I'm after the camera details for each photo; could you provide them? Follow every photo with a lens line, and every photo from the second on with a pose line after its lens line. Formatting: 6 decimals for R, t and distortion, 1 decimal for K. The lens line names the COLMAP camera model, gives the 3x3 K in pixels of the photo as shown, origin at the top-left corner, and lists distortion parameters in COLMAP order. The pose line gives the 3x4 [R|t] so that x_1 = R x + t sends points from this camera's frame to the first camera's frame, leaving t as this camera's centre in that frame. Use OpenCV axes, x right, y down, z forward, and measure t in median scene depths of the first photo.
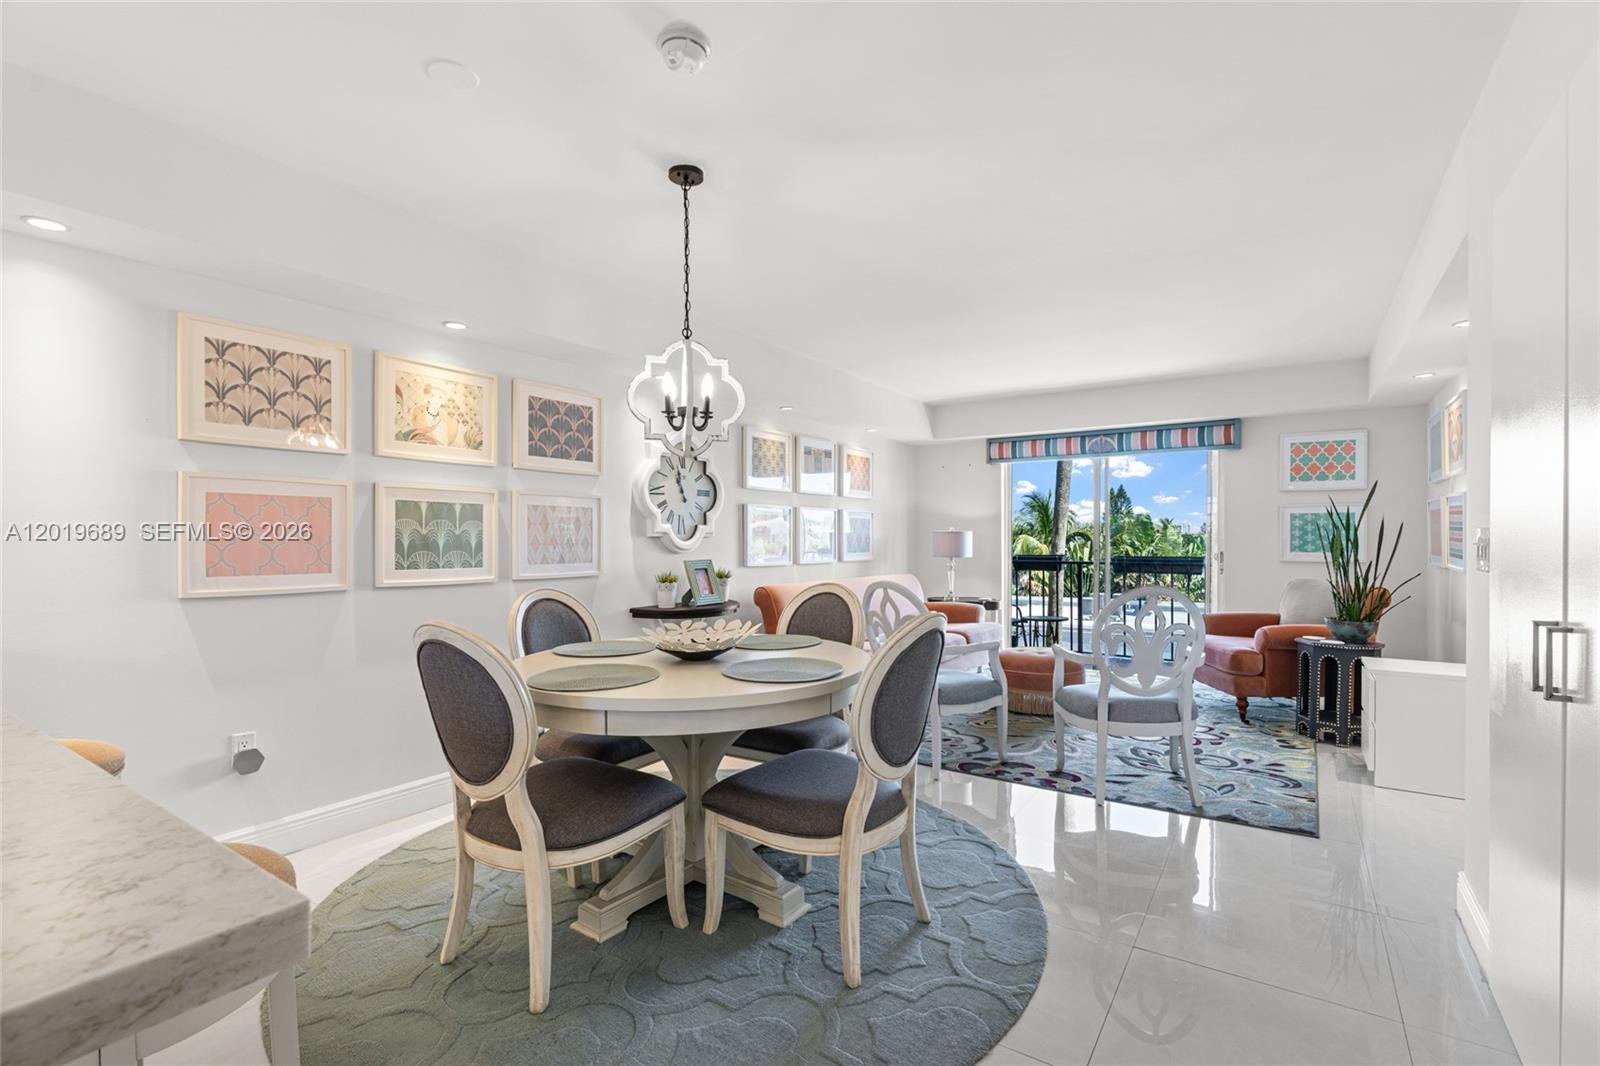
lens RADIAL K [[721.7, 0, 802.8], [0, 721.7, 542.4], [0, 0, 1]] dist [-0.008769, 0.000521]
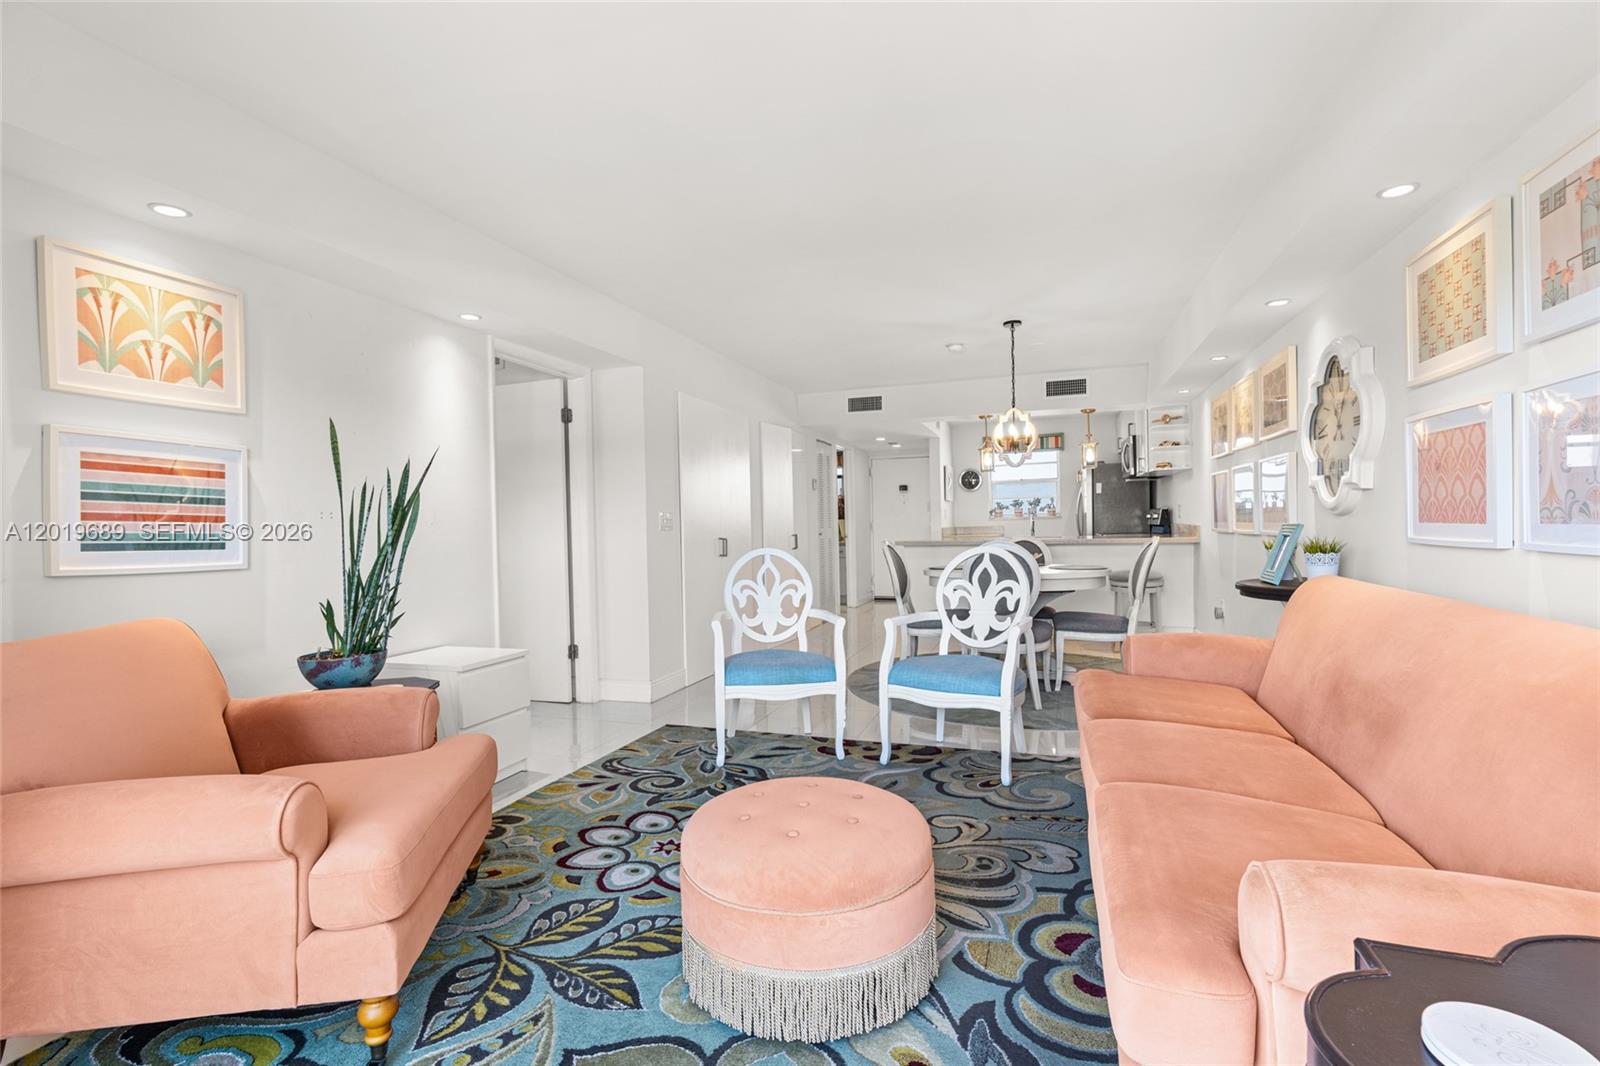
lens RADIAL K [[722.9, 0, 800.0], [0, 722.9, 533.0], [0, 0, 1]] dist [-0.010993, 0.000401]
pose [[-0.962950, 0.026206, -0.268402, 0.579499], [0.022480, 0.999604, 0.016945, 0.010438], [0.268740, 0.010283, -0.963158, 1.689265]]
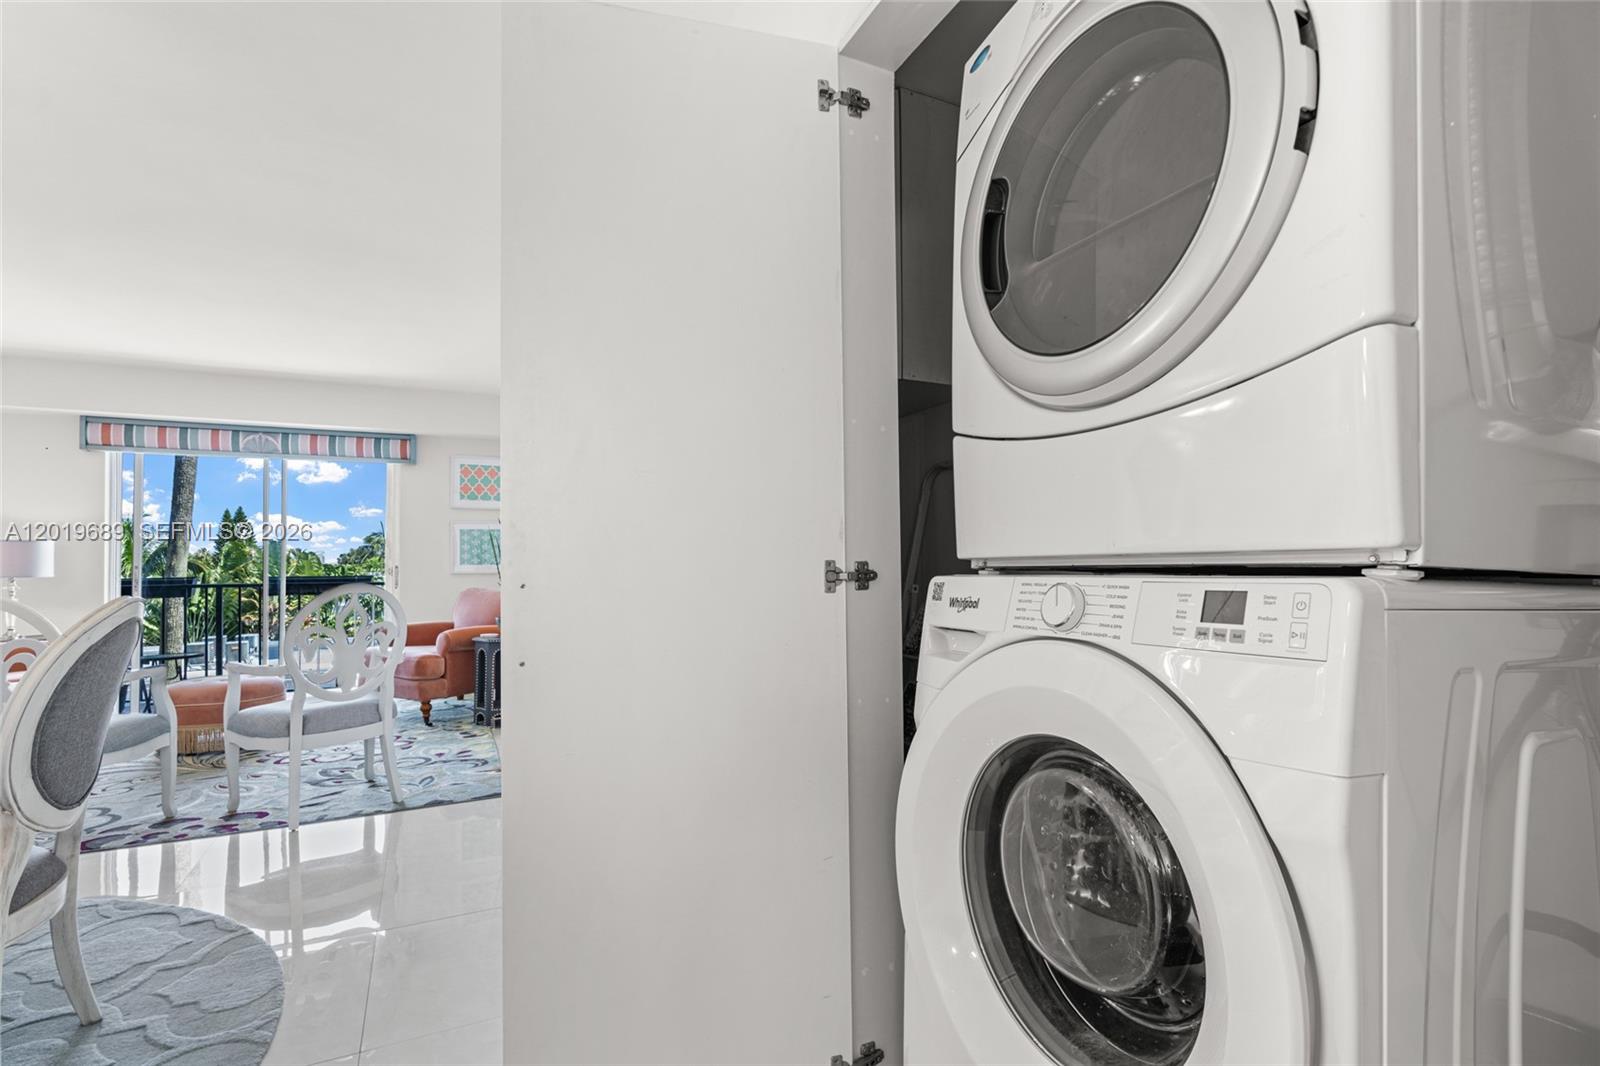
lens RADIAL K [[765.2, 0, 807.5], [0, 765.2, 545.0], [0, 0, 1]] dist [-0.004624, 0.001255]
pose [[0.490595, 0.020573, 0.871145, -0.089119], [0.014771, 0.999381, -0.031920, 0.038051], [-0.871262, 0.028527, 0.489988, -0.023028]]
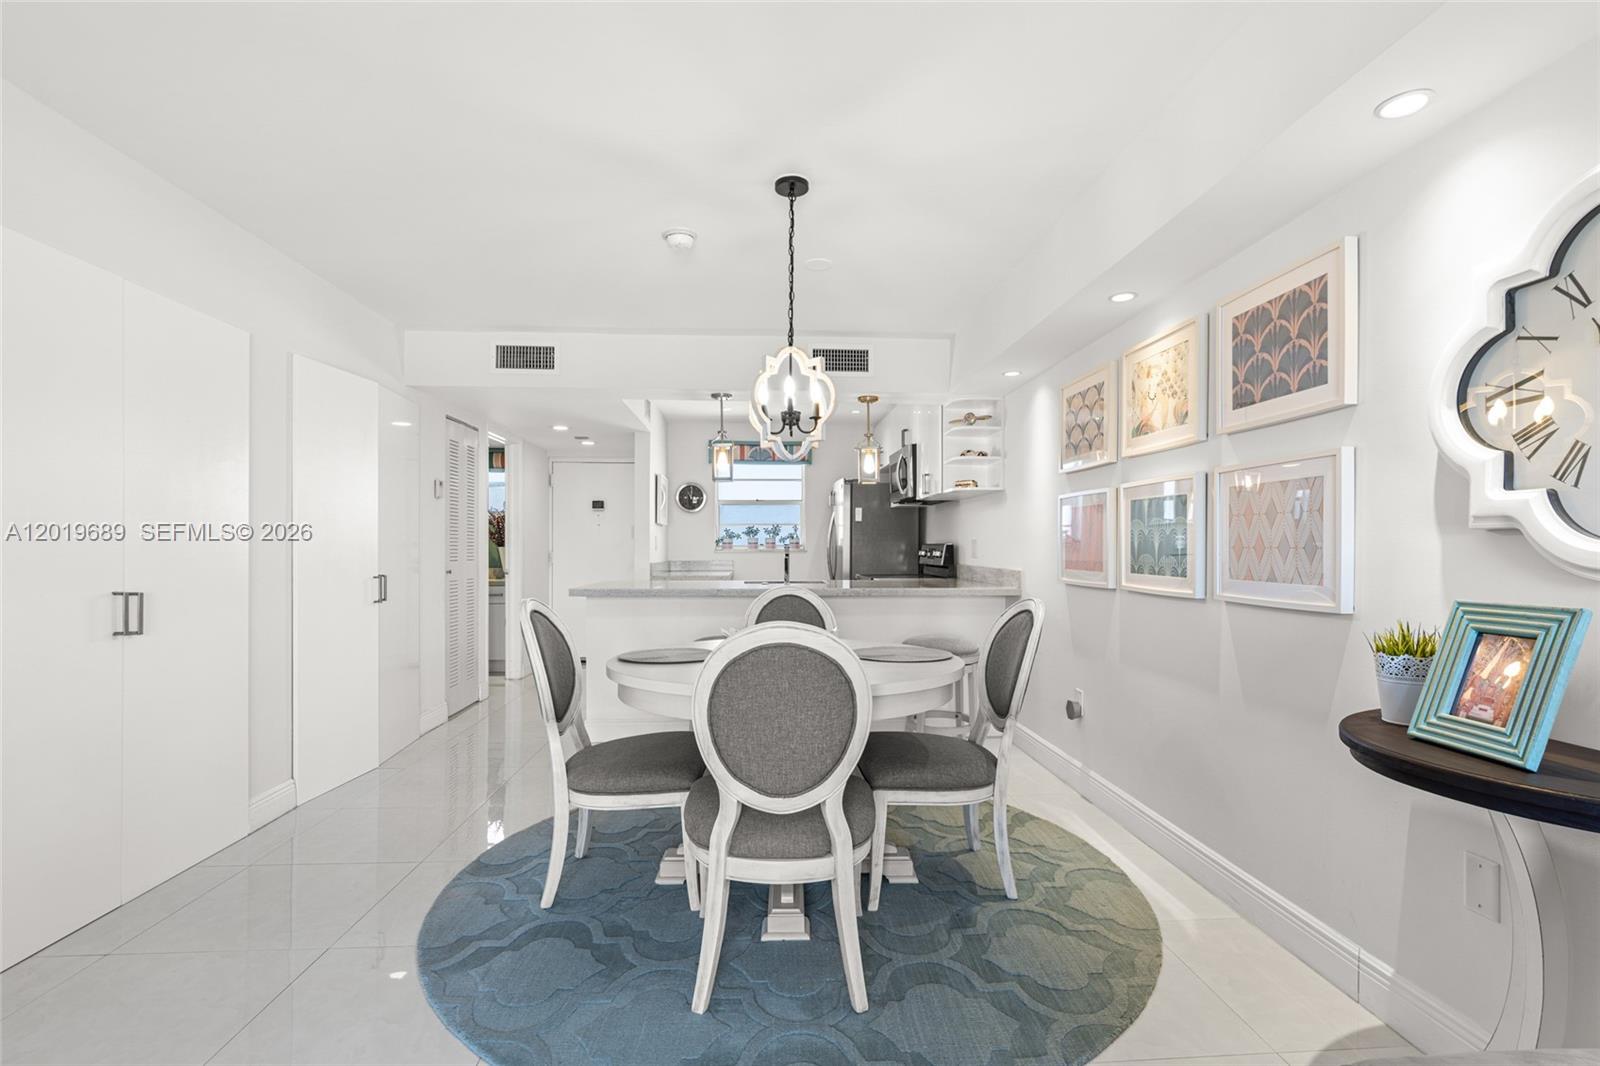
lens RADIAL K [[753.0, 0, 802.5], [0, 753.0, 545.7], [0, 0, 1]] dist [-0.004586, -0.000052]
pose [[-0.788781, 0.000300, -0.614674, 0.298205], [-0.001966, 0.999994, 0.003012, -0.000468], [0.614671, 0.003584, -0.788775, 1.139418]]
